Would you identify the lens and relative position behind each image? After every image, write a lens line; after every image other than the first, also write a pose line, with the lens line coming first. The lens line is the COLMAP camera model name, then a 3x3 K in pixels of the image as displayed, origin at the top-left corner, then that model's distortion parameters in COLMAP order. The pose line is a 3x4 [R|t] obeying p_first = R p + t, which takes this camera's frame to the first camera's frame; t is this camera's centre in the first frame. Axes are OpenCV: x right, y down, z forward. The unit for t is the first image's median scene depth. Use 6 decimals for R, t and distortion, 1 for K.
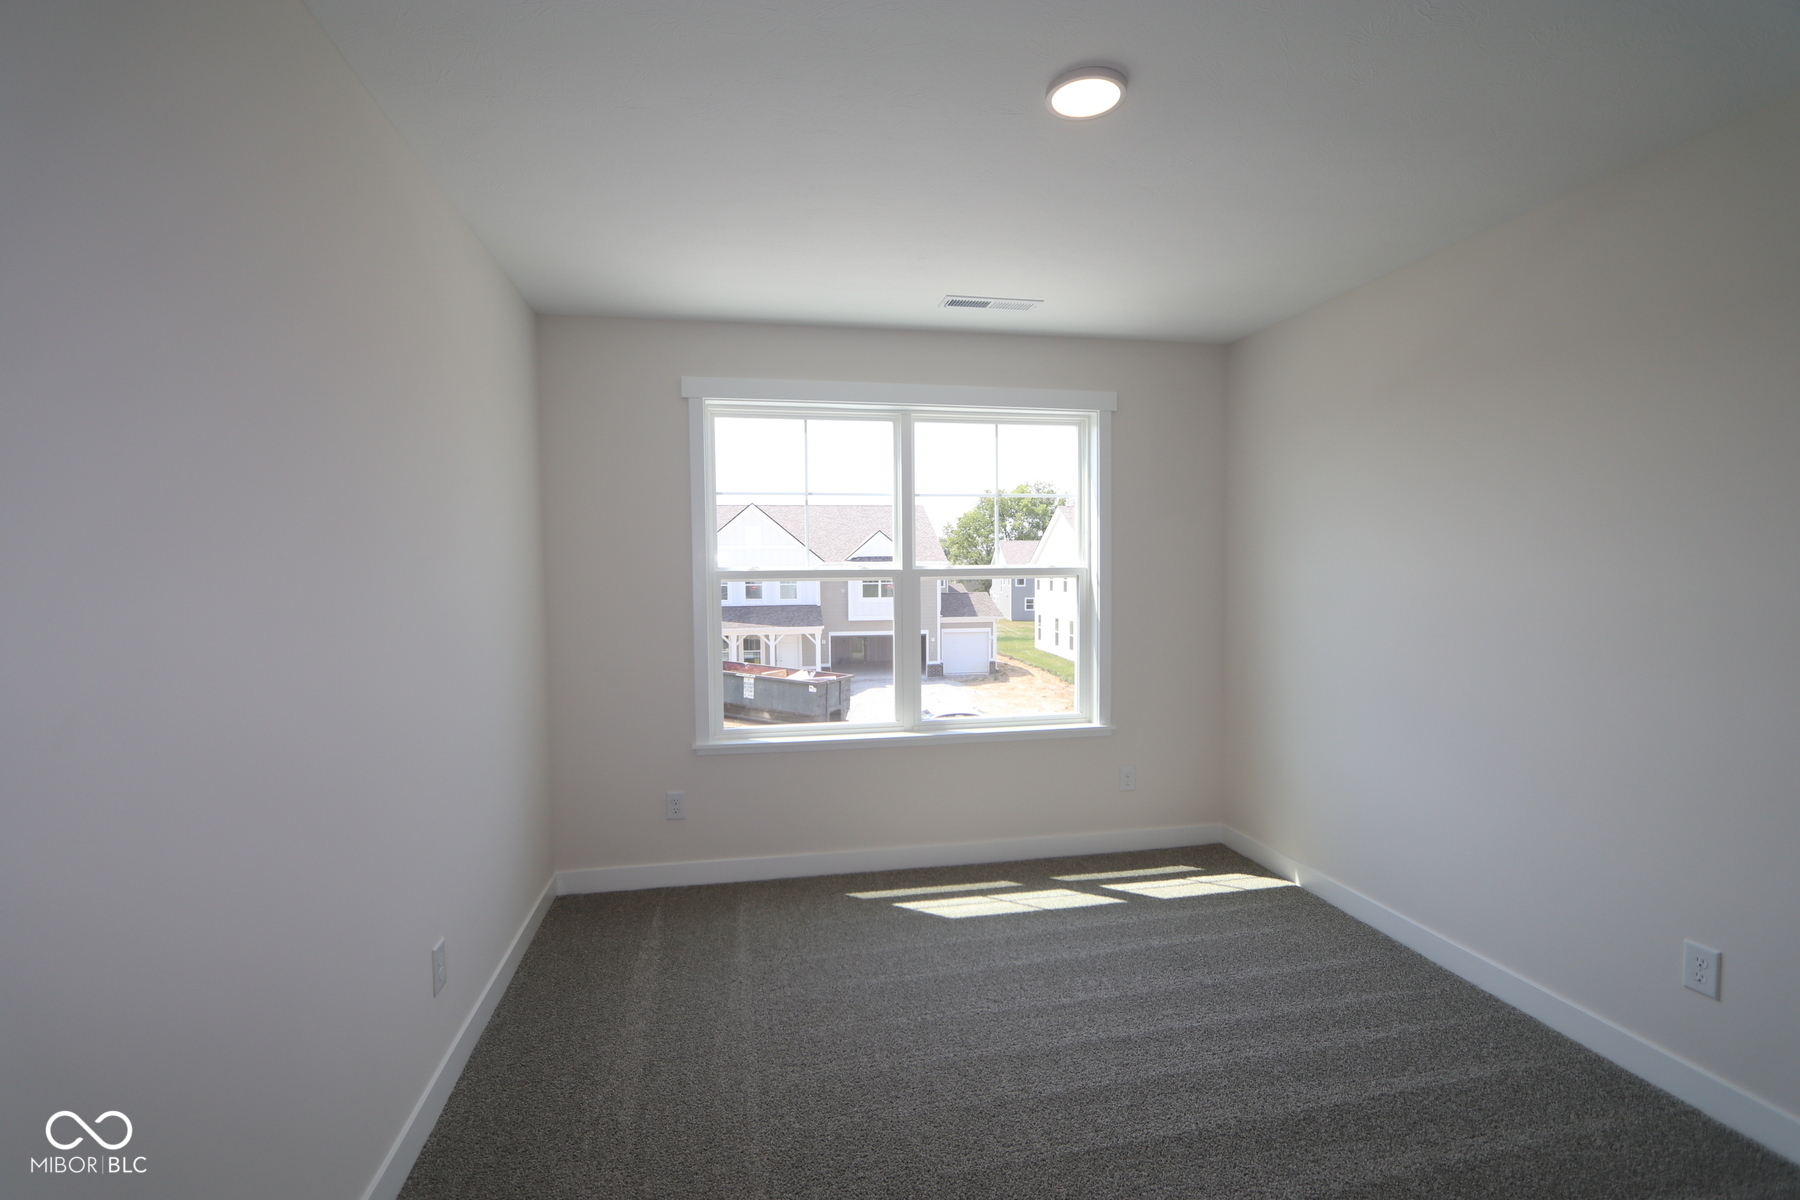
lens RADIAL K [[835.5, 0, 892.6], [0, 835.5, 615.5], [0, 0, 1]] dist [-0.008736, -0.000434]
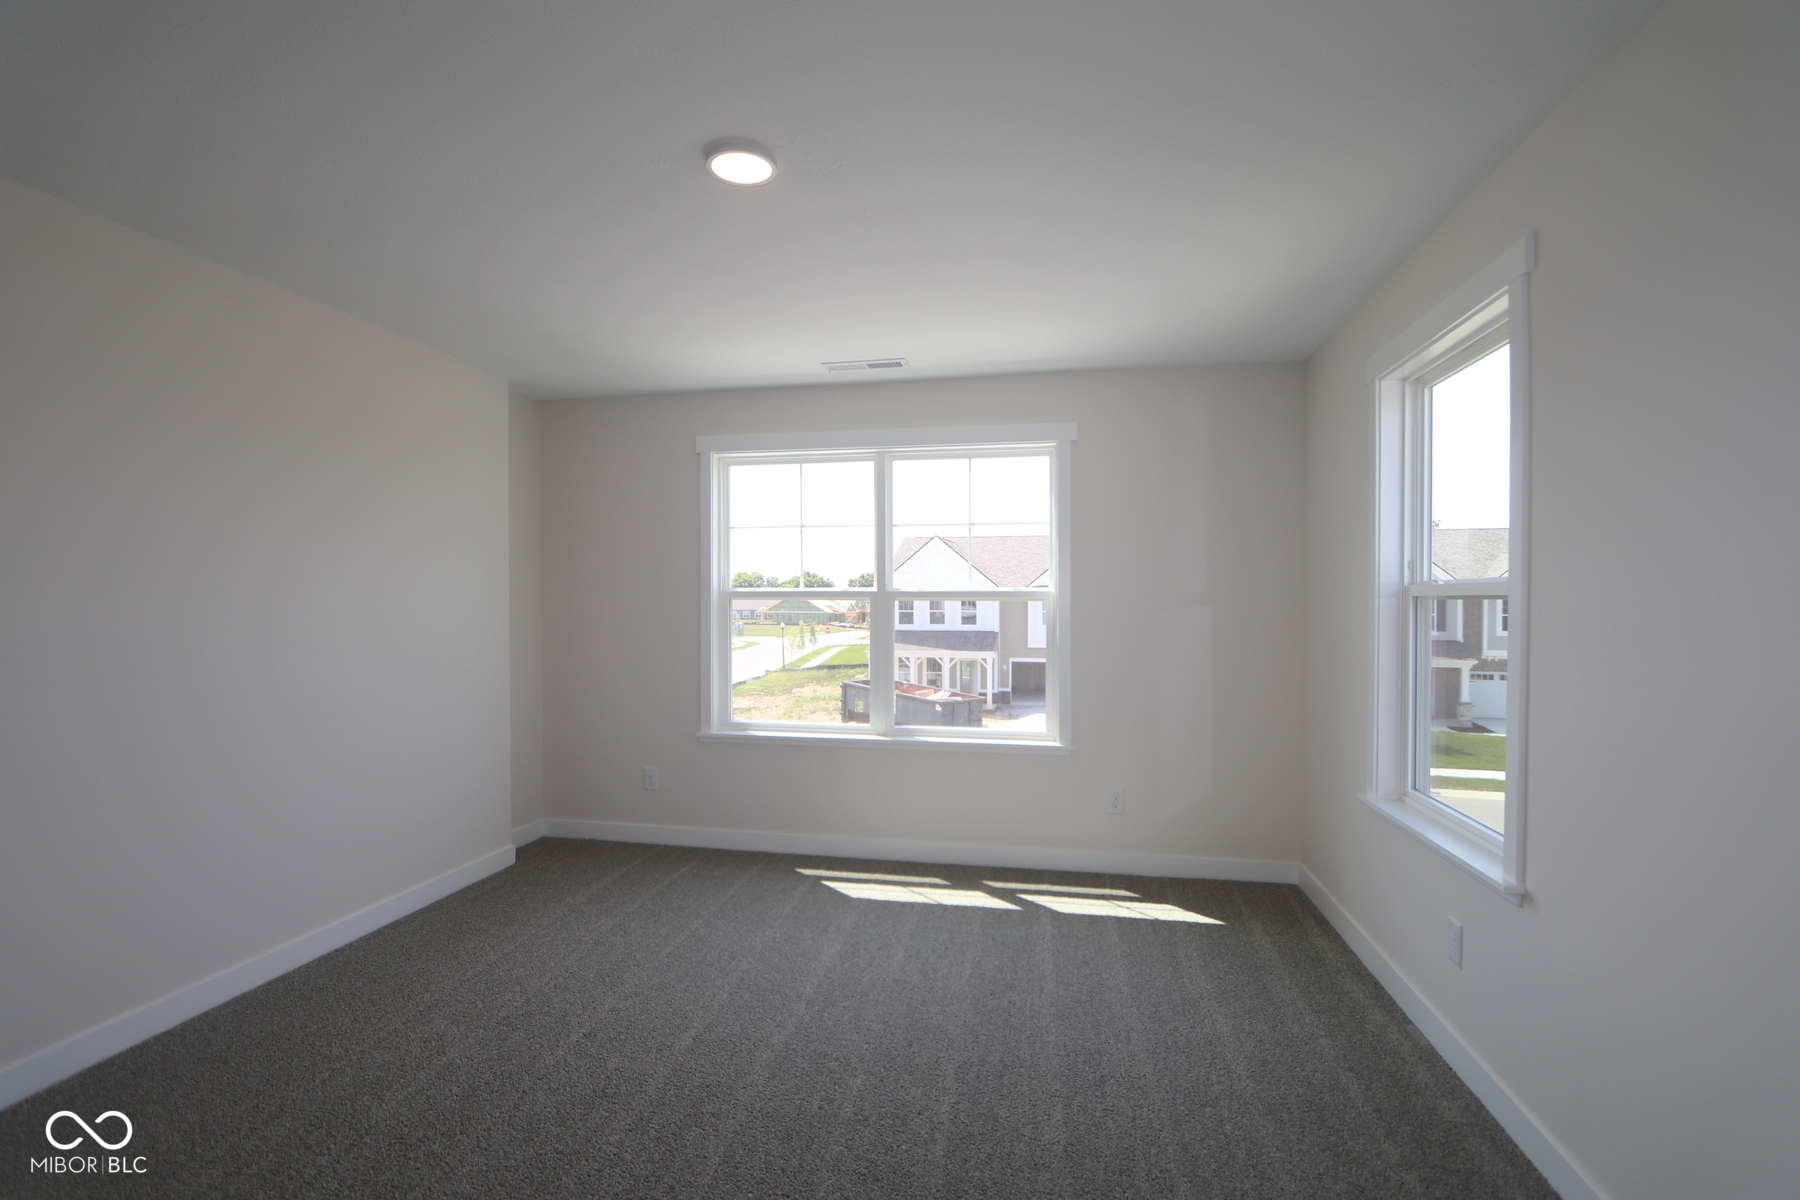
lens RADIAL K [[835.5, 0, 892.6], [0, 835.5, 615.5], [0, 0, 1]] dist [-0.008736, -0.000434]
pose [[0.927703, 0.015561, -0.372994, 0.449117], [-0.029723, 0.999038, -0.032246, 0.012484], [0.372134, 0.041001, 0.927273, -0.036970]]
